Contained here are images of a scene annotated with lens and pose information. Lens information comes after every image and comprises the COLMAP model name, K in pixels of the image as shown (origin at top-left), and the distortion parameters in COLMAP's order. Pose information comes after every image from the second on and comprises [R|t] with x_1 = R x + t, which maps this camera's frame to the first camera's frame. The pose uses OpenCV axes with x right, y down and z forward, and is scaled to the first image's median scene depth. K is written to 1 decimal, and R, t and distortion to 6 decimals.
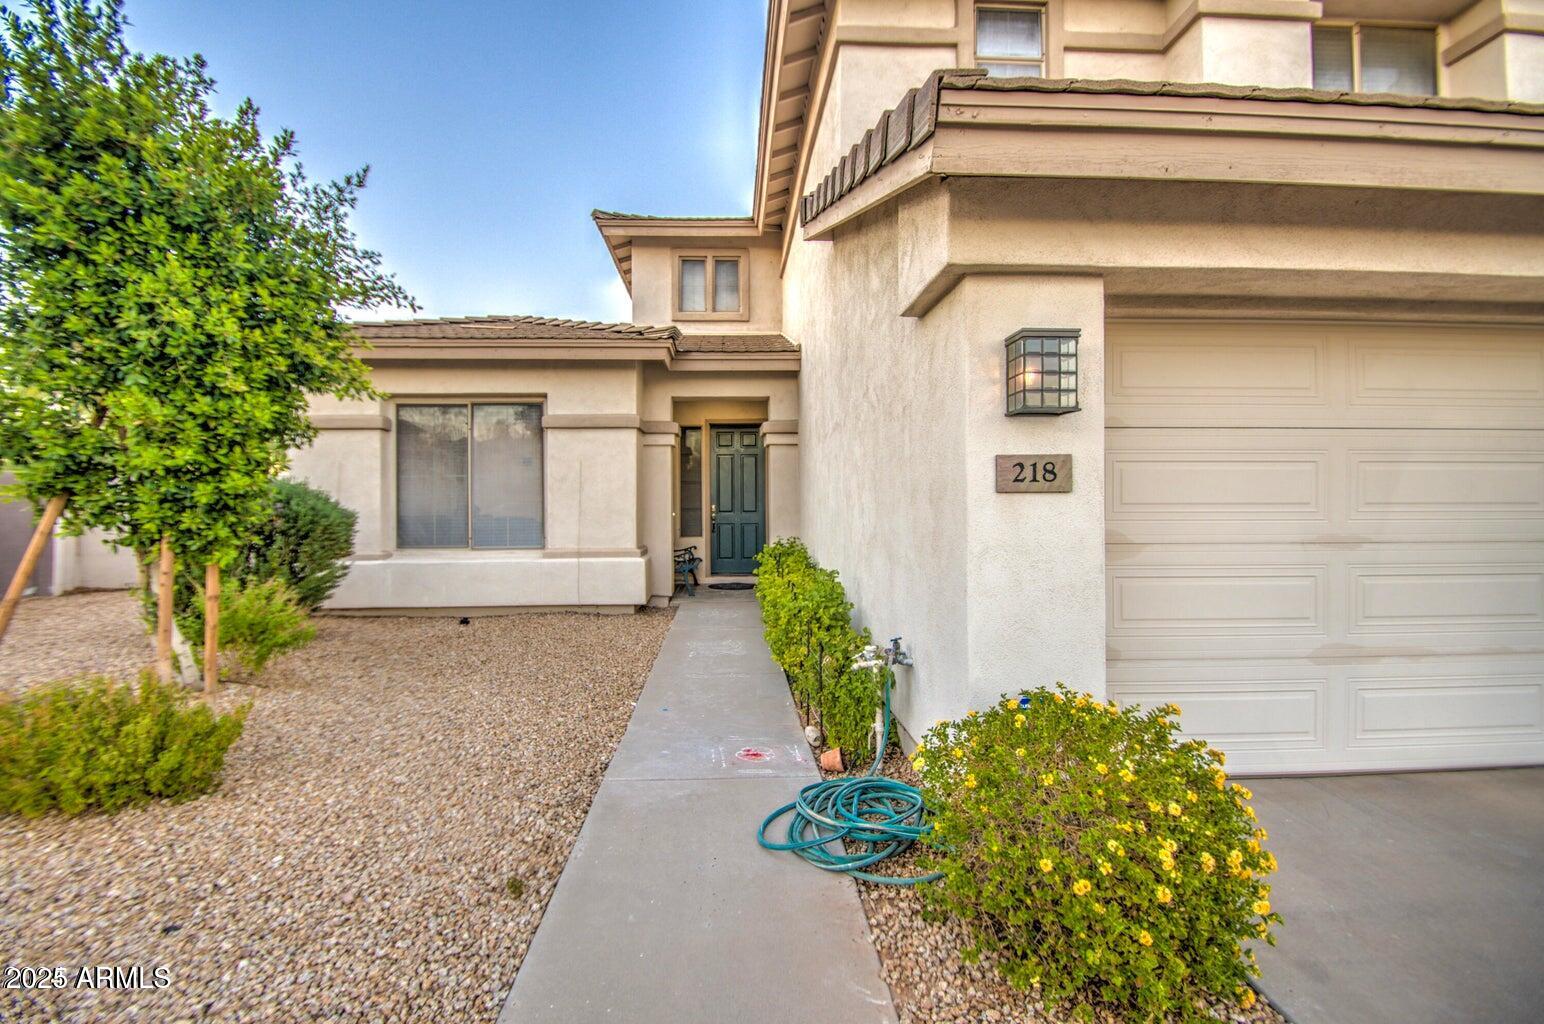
lens RADIAL K [[703.9, 0, 772.0], [0, 703.9, 512.0], [0, 0, 1]] dist [-0.016748, -0.000321]
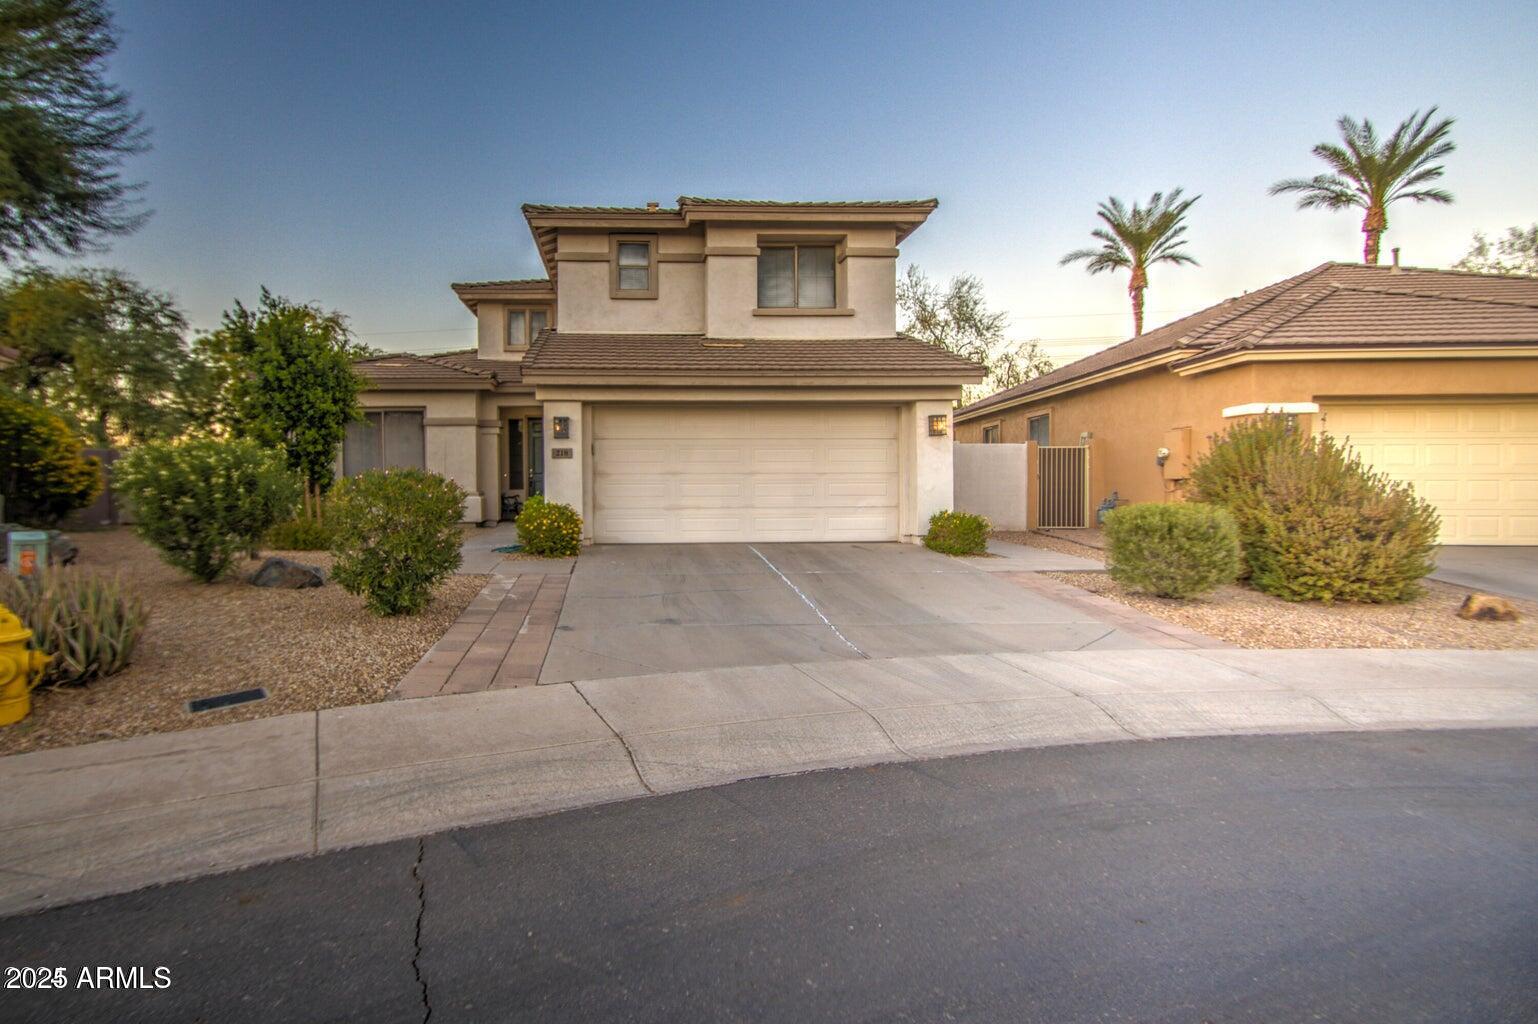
lens RADIAL K [[778.1, 0, 670.7], [0, 778.1, 503.6], [0, 0, 1]] dist [-0.000901, 0.000048]
pose [[0.999934, -0.002726, 0.011123, 0.455442], [0.002478, 0.999749, 0.022271, 0.062323], [-0.011181, -0.022242, 0.999690, -1.612326]]
